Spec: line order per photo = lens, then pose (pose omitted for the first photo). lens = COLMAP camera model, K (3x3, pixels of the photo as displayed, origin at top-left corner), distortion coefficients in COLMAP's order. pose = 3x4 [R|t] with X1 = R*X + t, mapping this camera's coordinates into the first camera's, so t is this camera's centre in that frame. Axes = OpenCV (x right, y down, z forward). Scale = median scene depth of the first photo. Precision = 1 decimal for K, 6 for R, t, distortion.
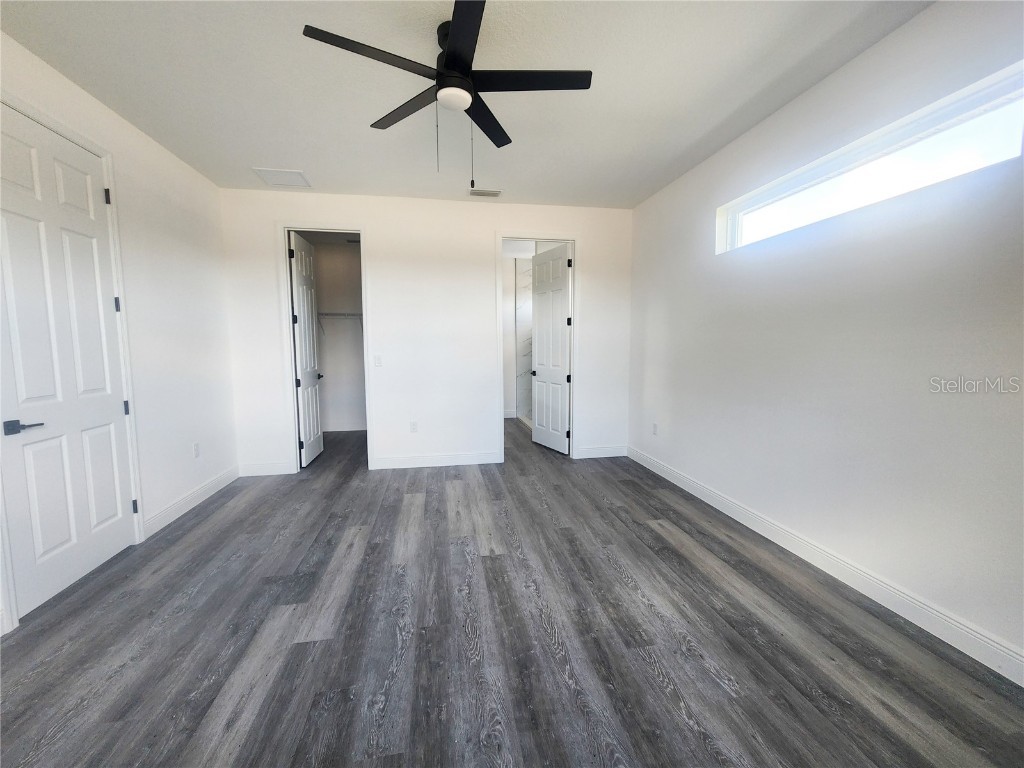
lens RADIAL K [[422.1, 0, 514.8], [0, 422.1, 382.6], [0, 0, 1]] dist [-0.000102, 0.000478]
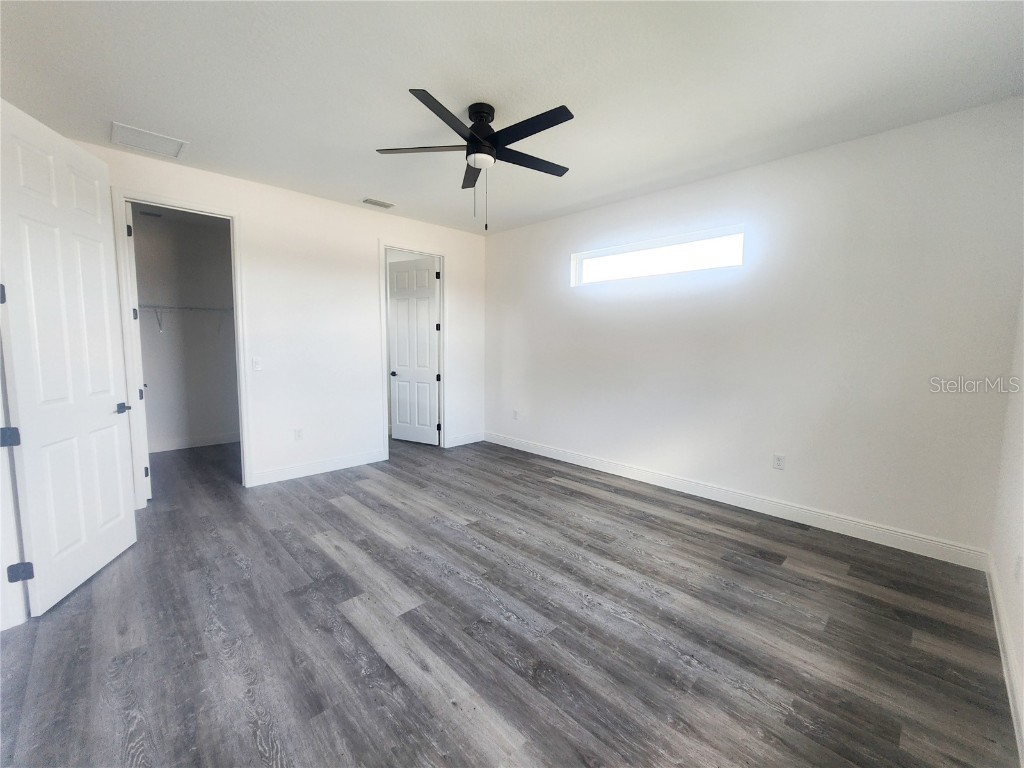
lens RADIAL K [[422.1, 0, 514.8], [0, 422.1, 382.6], [0, 0, 1]] dist [-0.000102, 0.000478]
pose [[0.826373, -0.039965, 0.561703, -0.531020], [0.037520, 0.999170, 0.015892, -0.010198], [-0.561871, 0.007943, 0.827187, -0.073998]]
